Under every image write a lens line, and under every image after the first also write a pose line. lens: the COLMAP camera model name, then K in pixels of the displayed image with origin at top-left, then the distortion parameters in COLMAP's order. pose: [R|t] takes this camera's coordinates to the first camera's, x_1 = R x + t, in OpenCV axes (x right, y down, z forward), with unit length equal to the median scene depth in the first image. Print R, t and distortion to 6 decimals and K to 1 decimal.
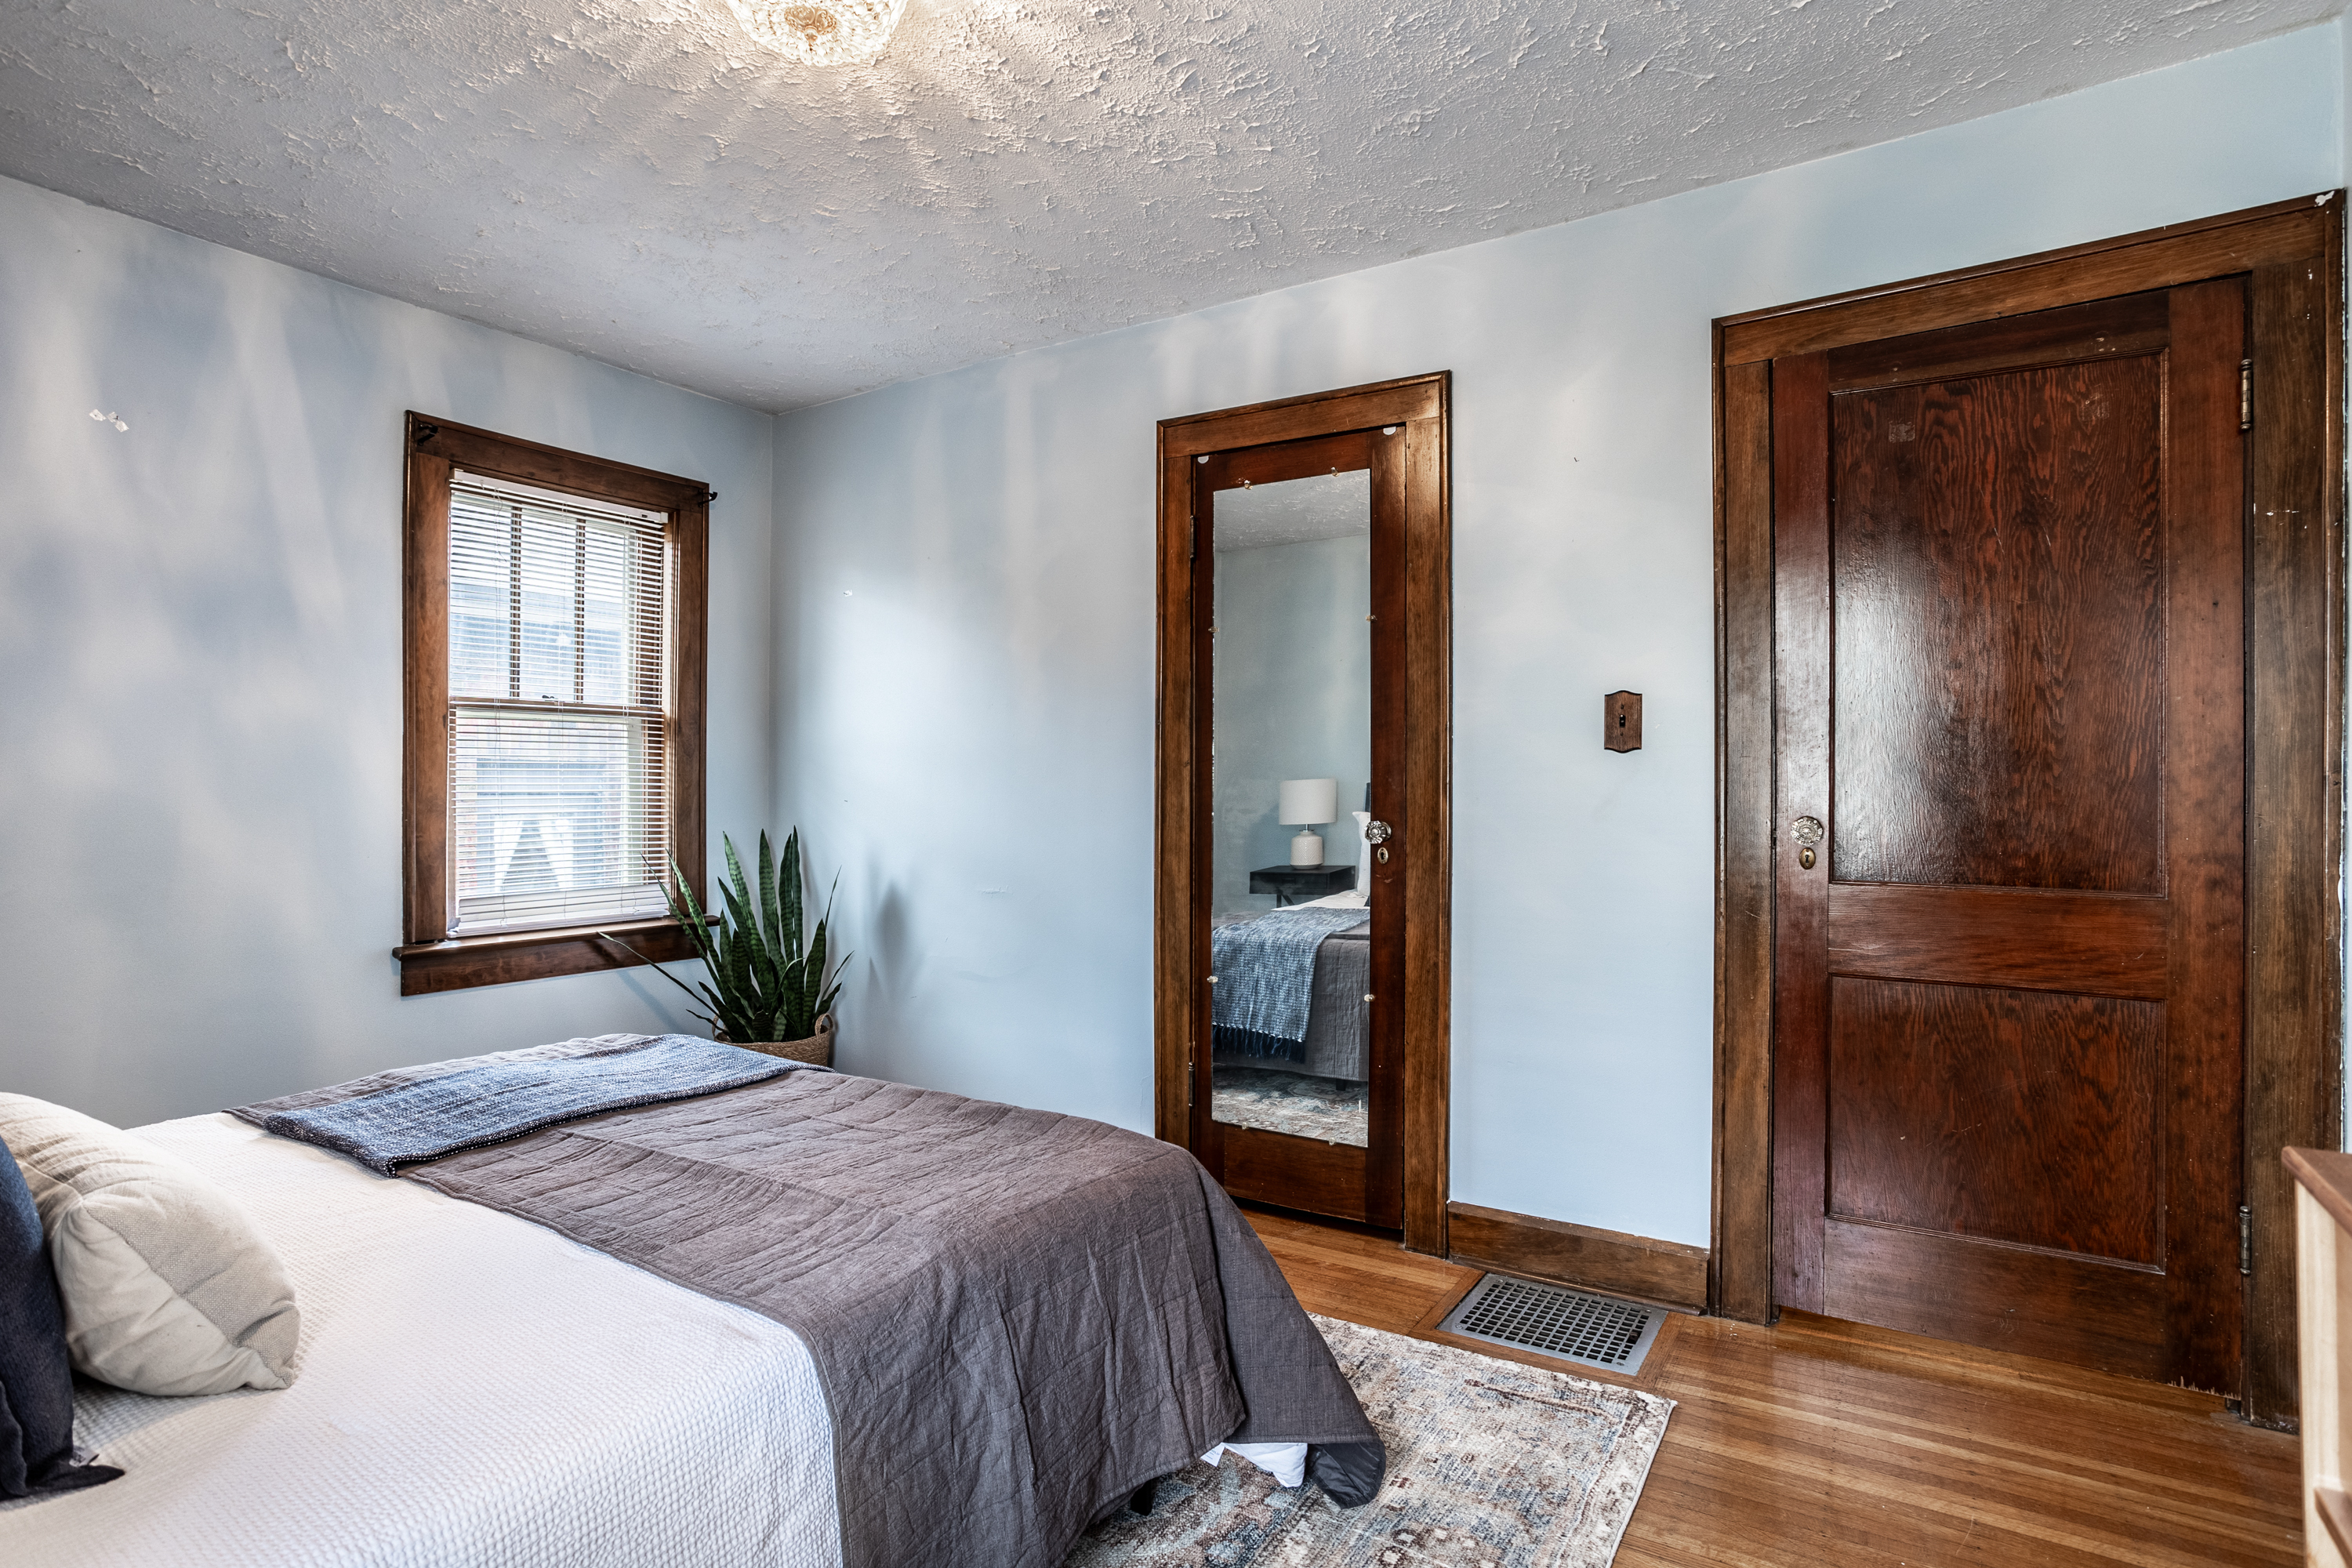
lens RADIAL K [[1212.6, 0, 1178.4], [0, 1212.6, 772.7], [0, 0, 1]] dist [0.000258, 0.000082]
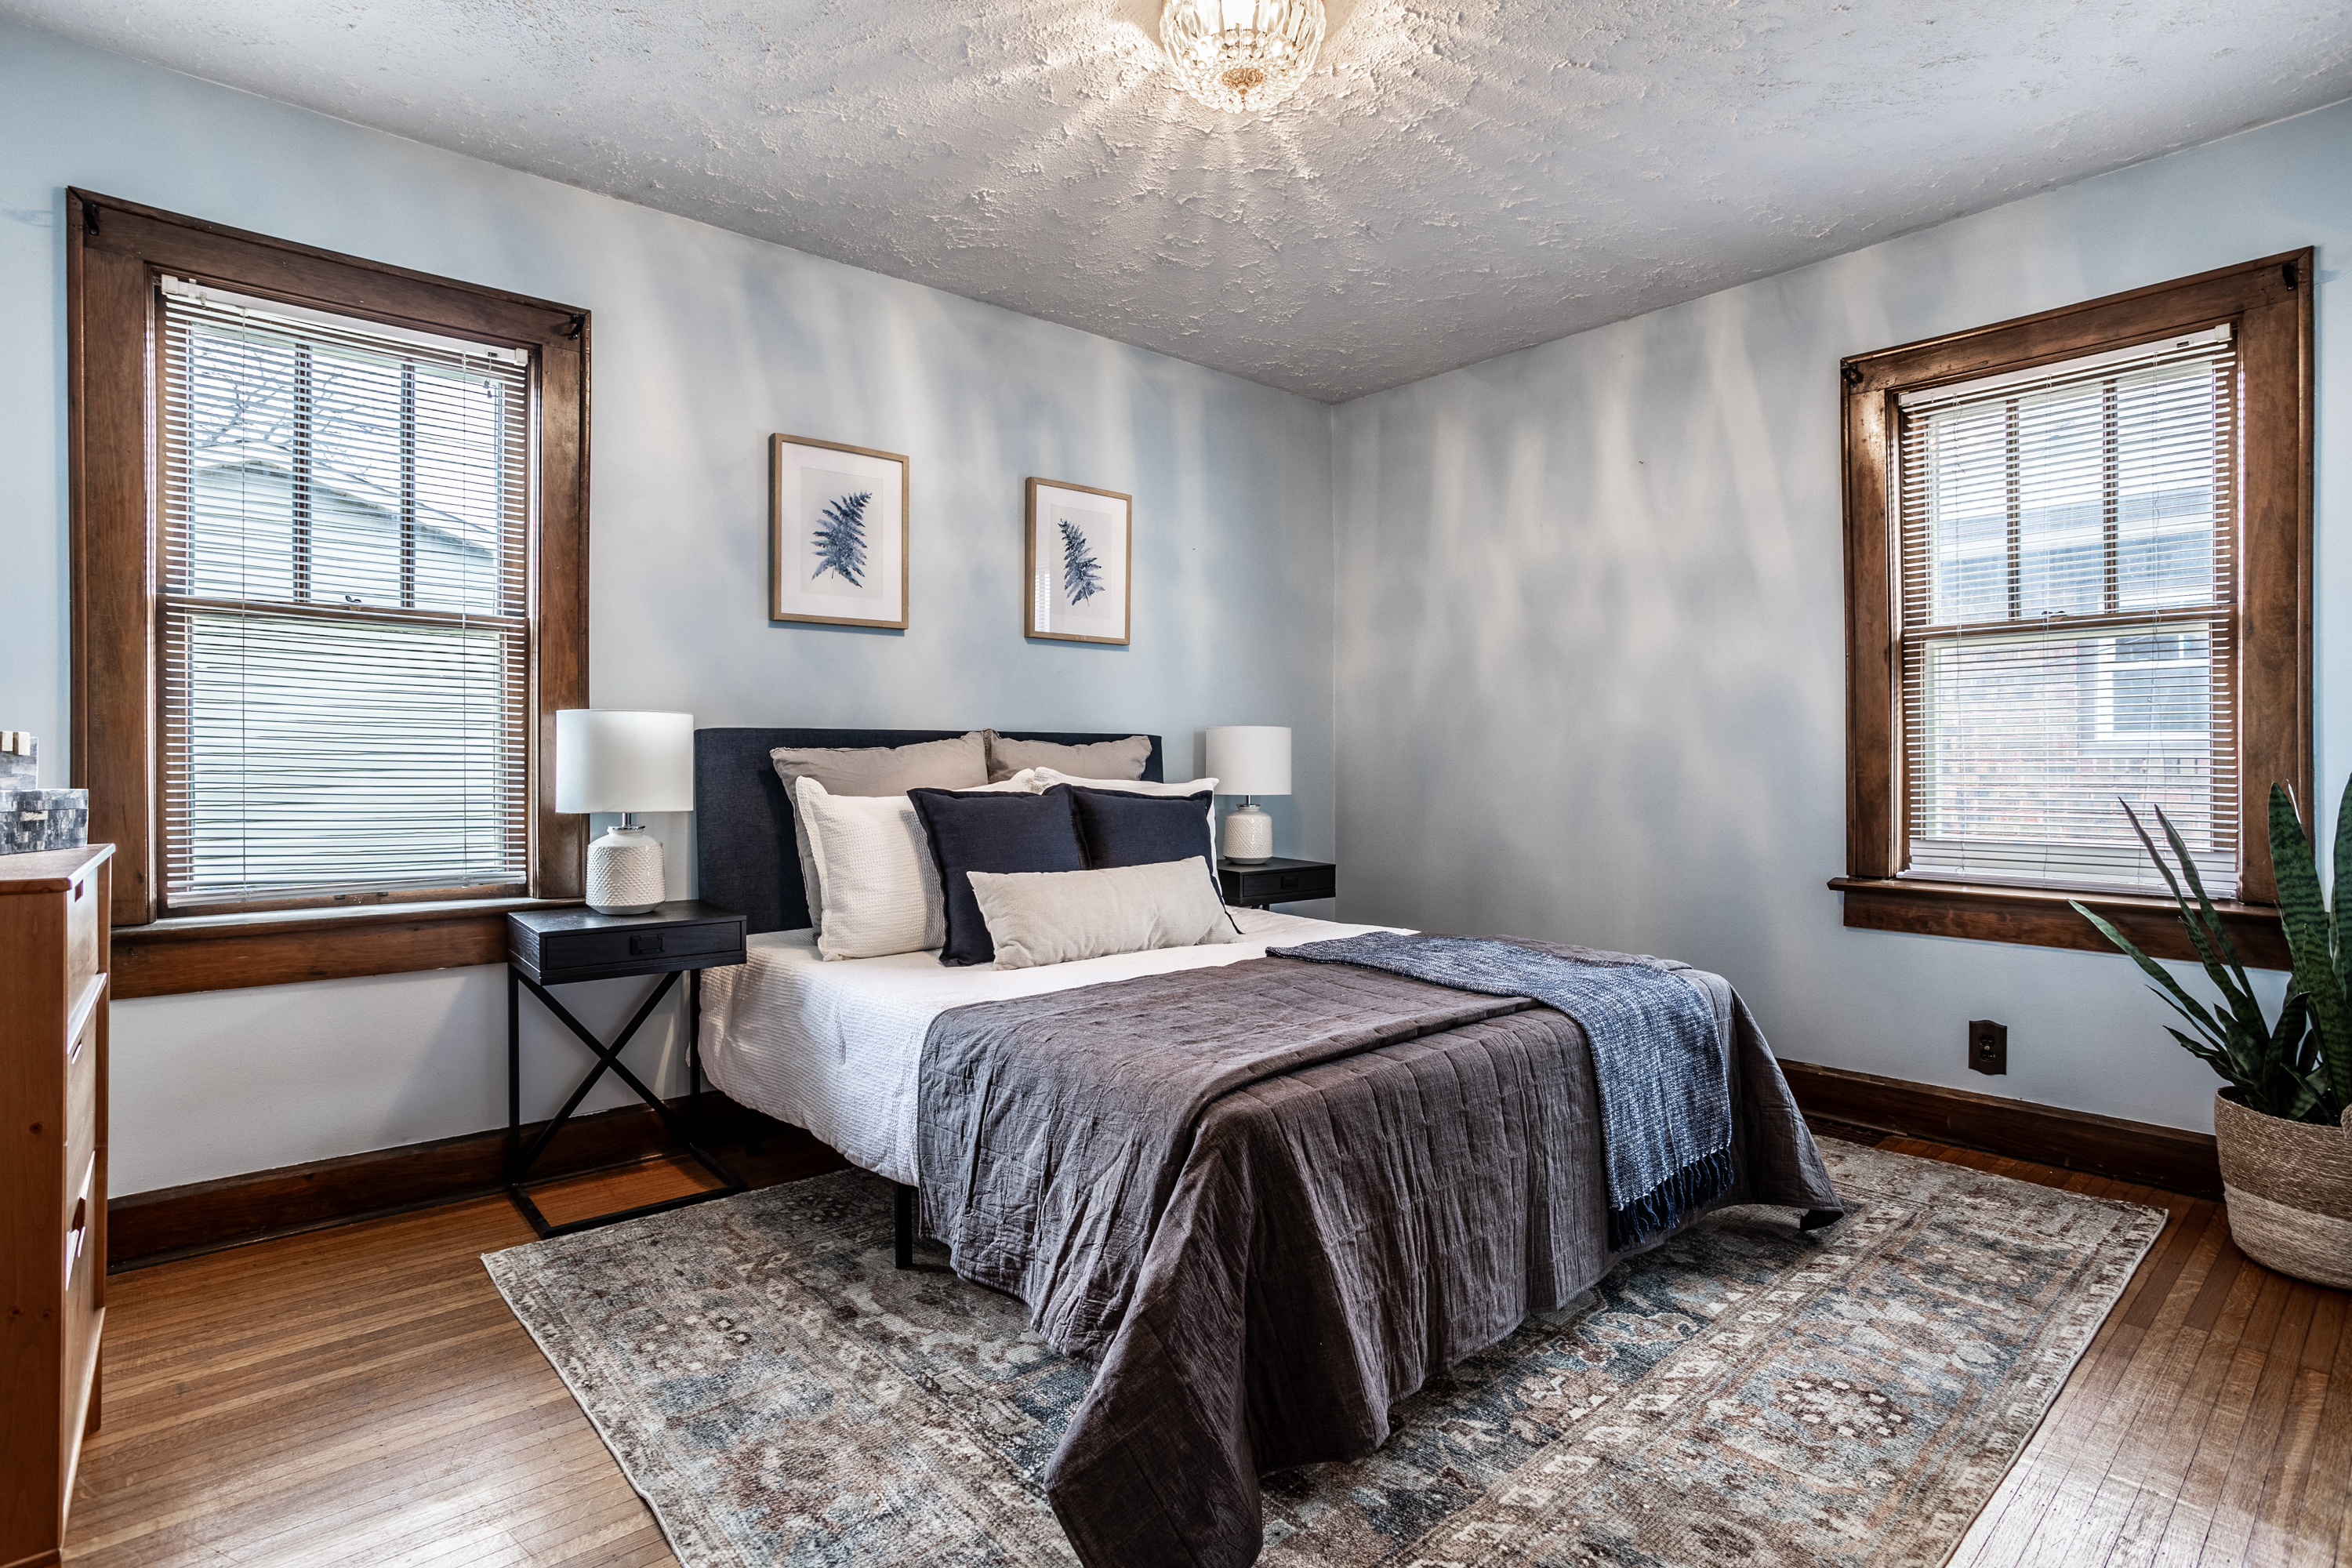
lens RADIAL K [[1212.6, 0, 1178.4], [0, 1212.6, 772.7], [0, 0, 1]] dist [0.000258, 0.000082]
pose [[-0.298991, 0.008914, -0.954214, 0.500830], [0.007848, 0.999946, 0.006883, 0.040234], [0.954224, -0.005431, -0.299045, 0.737378]]
